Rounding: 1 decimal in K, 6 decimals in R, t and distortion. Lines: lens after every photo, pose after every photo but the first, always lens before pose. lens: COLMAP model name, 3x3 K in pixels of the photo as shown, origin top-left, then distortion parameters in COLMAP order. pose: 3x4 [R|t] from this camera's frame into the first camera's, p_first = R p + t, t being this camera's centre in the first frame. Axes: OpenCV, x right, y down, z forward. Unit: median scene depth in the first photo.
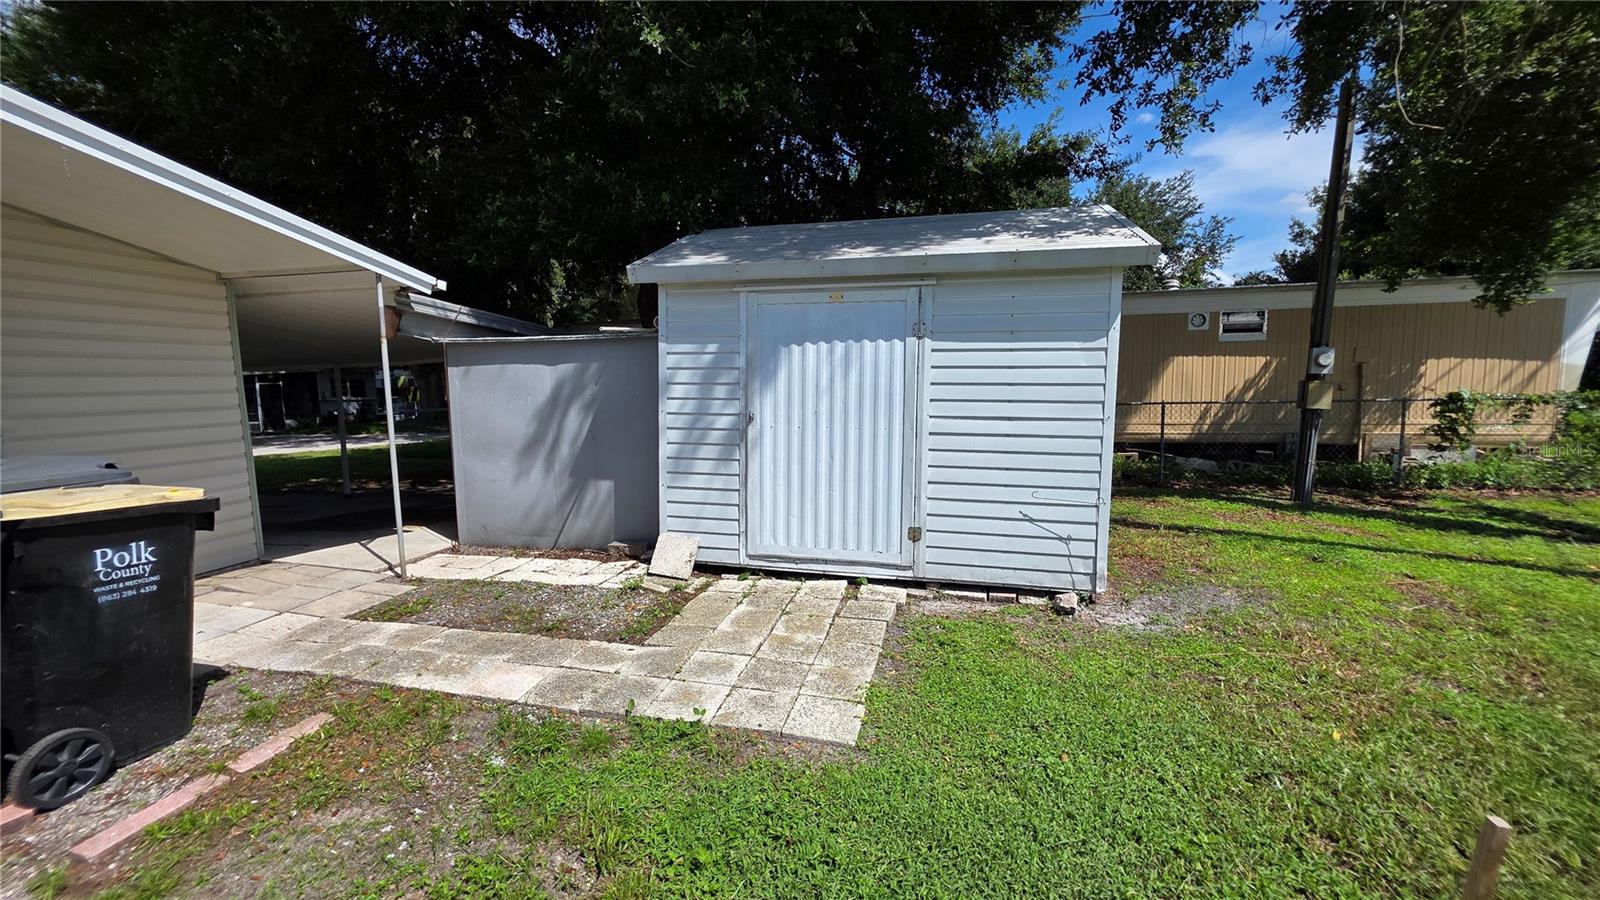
lens RADIAL K [[641.1, 0, 796.5], [0, 641.1, 452.6], [0, 0, 1]] dist [0.000090, -0.000607]
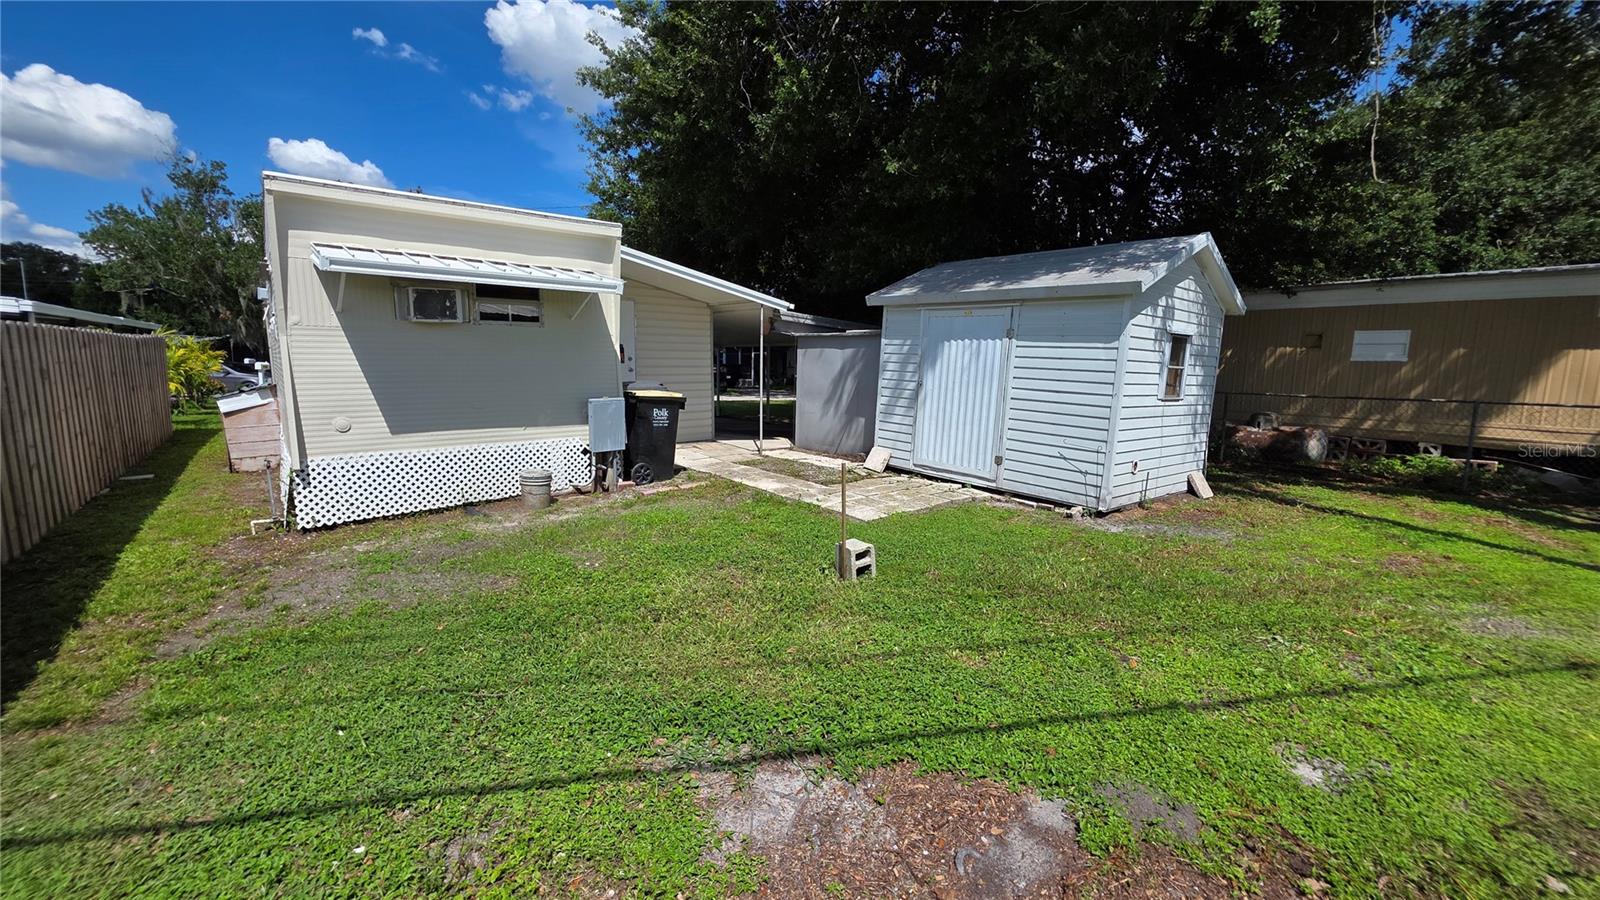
lens RADIAL K [[641.1, 0, 796.6], [0, 641.1, 457.4], [0, 0, 1]] dist [0.000090, -0.000607]
pose [[0.796623, 0.120606, -0.592323, 0.693998], [-0.094673, 0.992694, 0.074801, 0.044294], [0.597017, -0.003512, 0.802221, -0.567912]]
